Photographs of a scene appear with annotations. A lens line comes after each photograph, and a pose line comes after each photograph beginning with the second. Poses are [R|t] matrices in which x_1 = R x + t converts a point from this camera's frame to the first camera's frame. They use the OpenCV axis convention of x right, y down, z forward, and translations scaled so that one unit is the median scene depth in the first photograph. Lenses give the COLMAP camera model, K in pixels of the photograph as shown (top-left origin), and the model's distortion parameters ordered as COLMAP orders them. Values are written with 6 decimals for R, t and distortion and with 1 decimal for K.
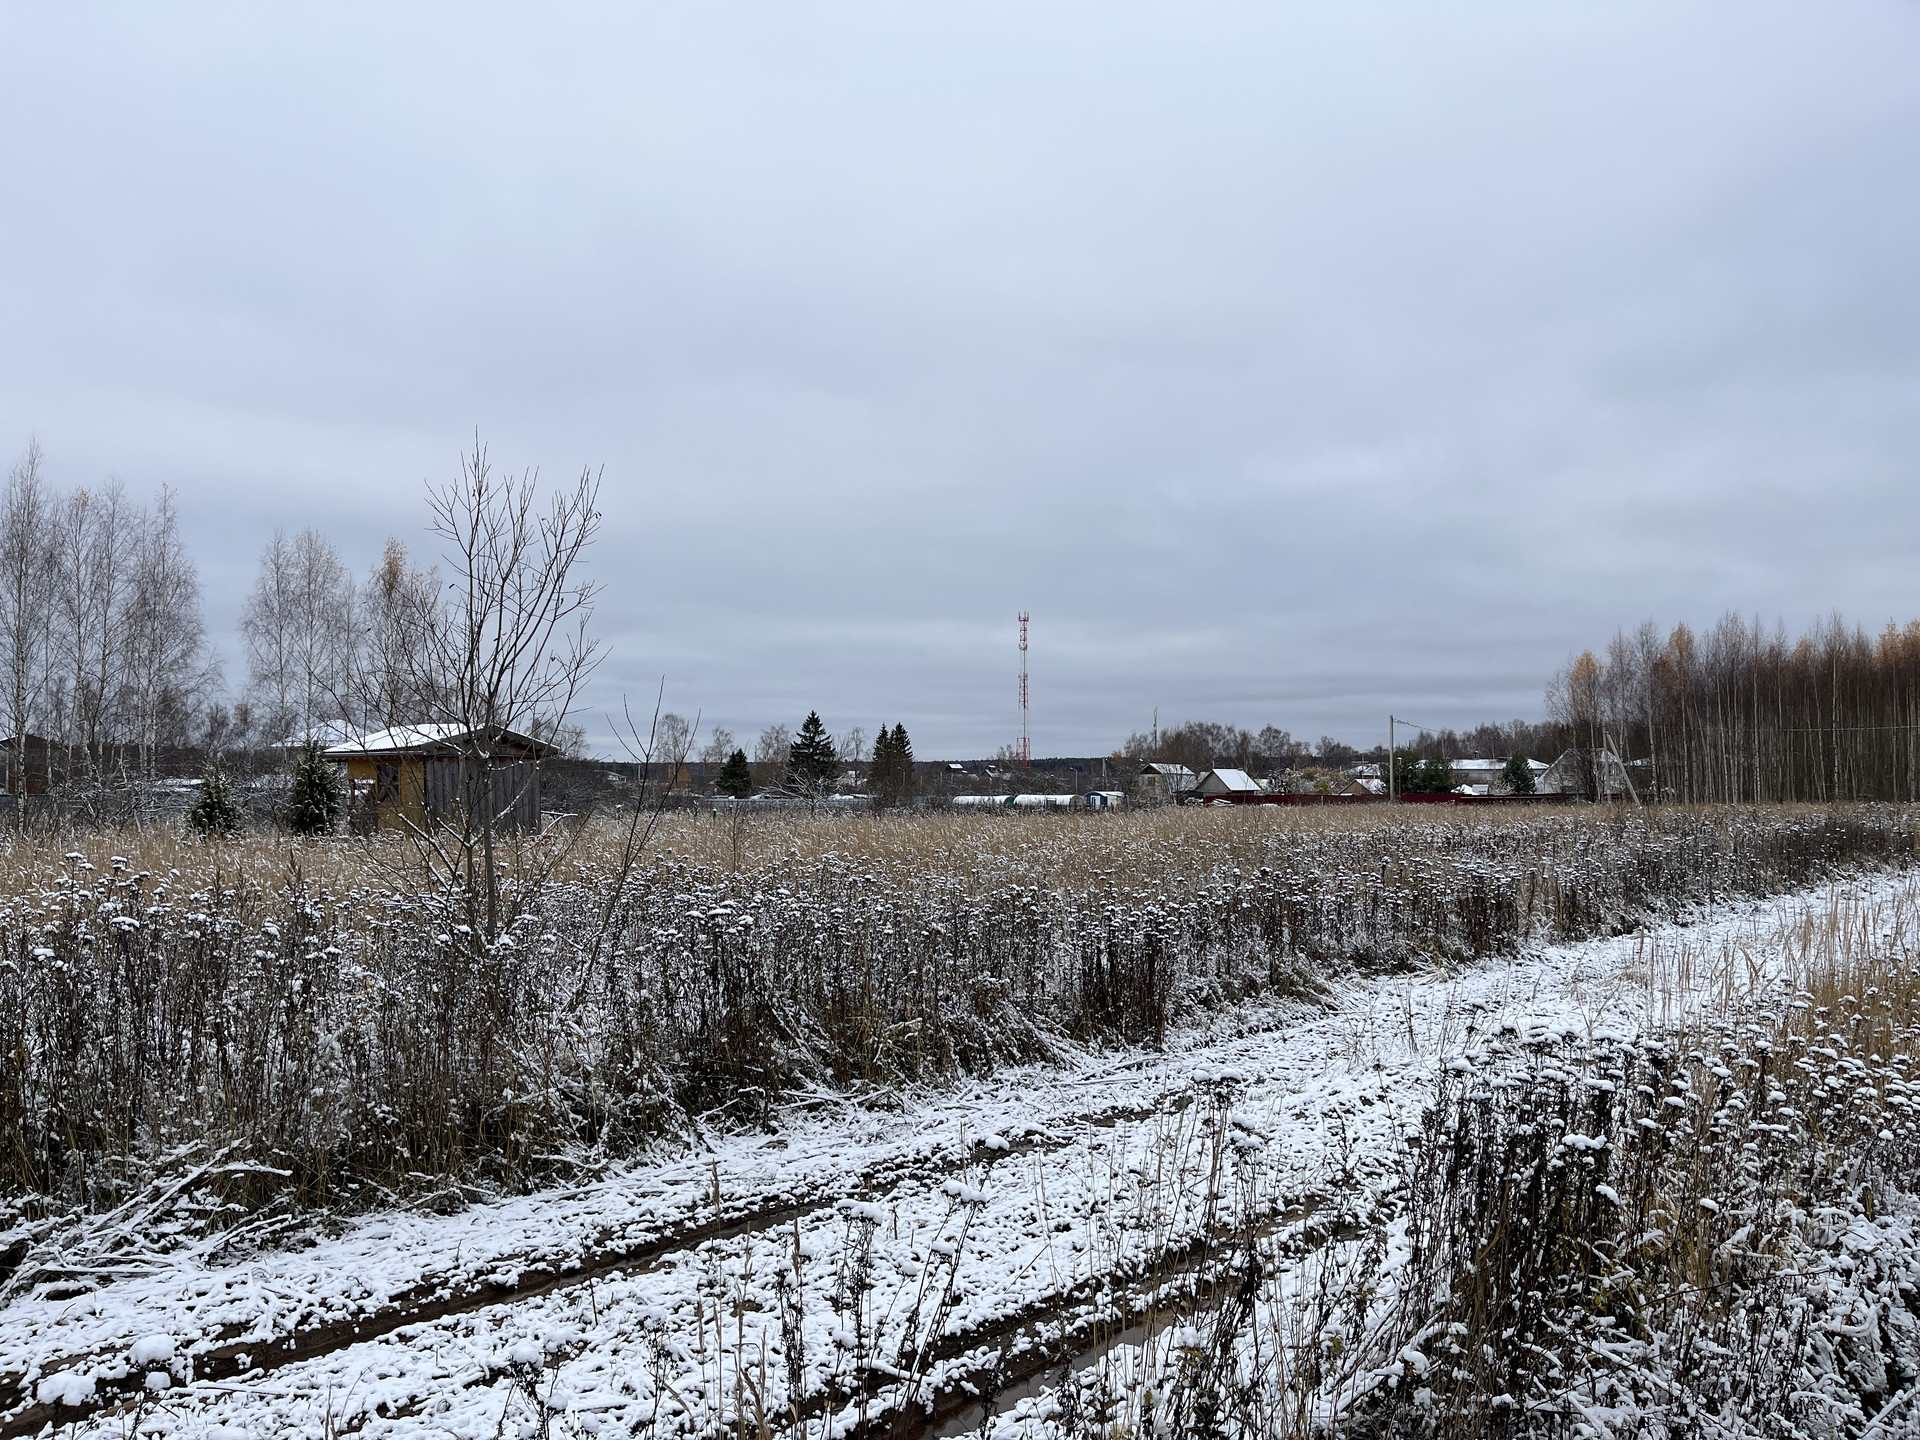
lens RADIAL K [[1440.9, 0, 950.5], [0, 1440.9, 729.2], [0, 0, 1]] dist [0.072770, -0.096772]
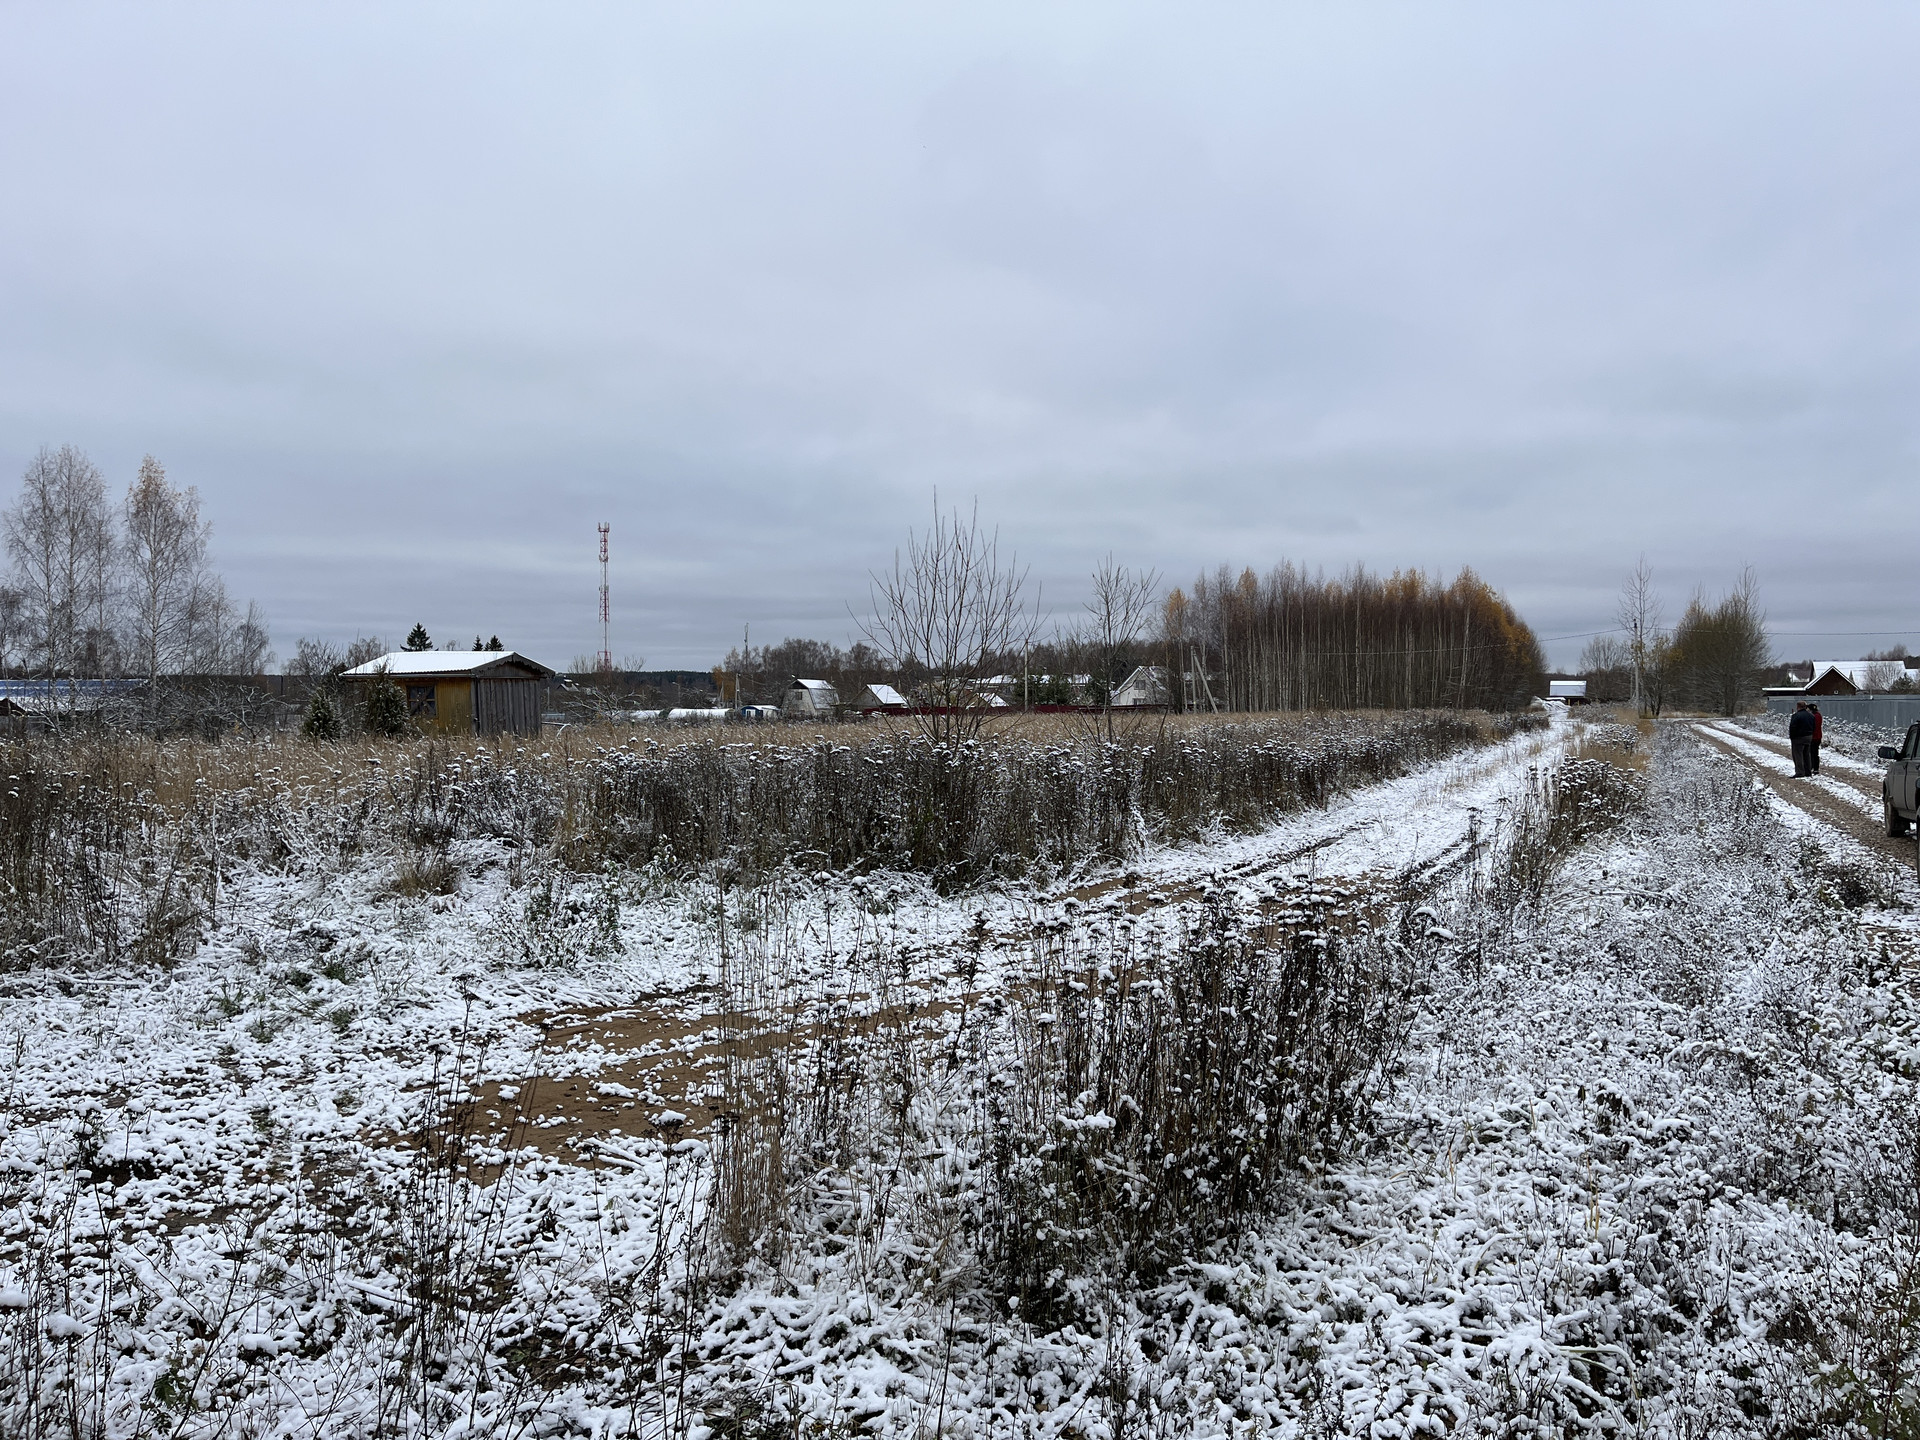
lens RADIAL K [[1440.9, 0, 977.5], [0, 1440.9, 719.3], [0, 0, 1]] dist [0.072770, -0.096772]
pose [[0.948506, -0.008433, 0.316648, -0.117460], [-0.008352, 0.998632, 0.051615, -0.004897], [-0.316650, -0.051602, 0.947138, -0.107816]]
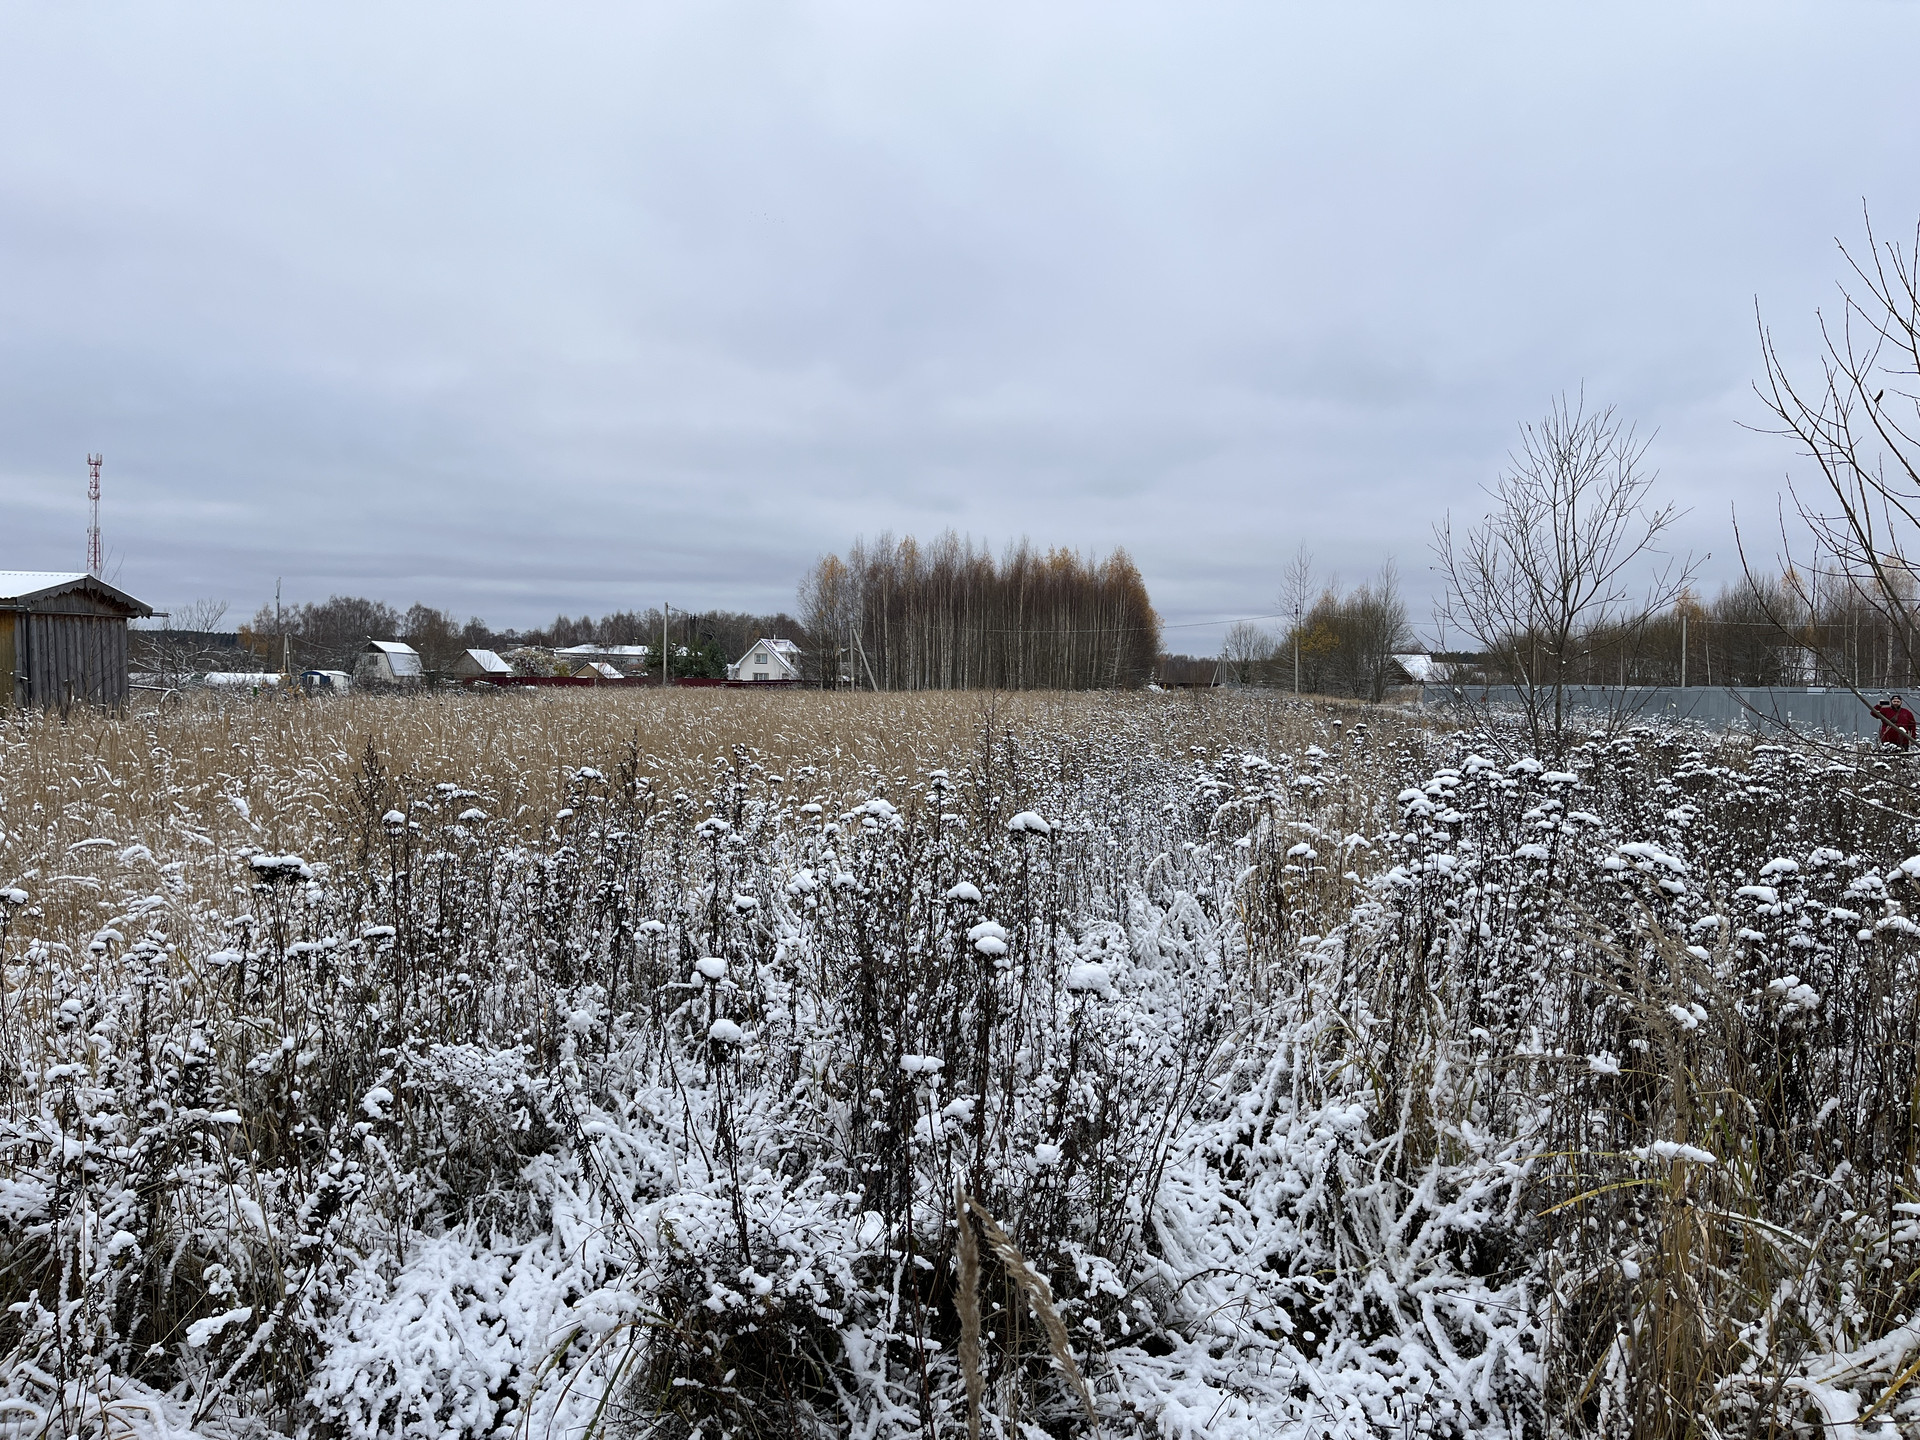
lens RADIAL K [[1440.9, 0, 966.8], [0, 1440.9, 701.7], [0, 0, 1]] dist [0.072770, -0.096772]
pose [[0.816643, 0.006228, 0.577110, -0.136320], [-0.041619, 0.997974, 0.048123, 0.002732], [-0.575641, -0.063318, 0.815248, 0.026098]]
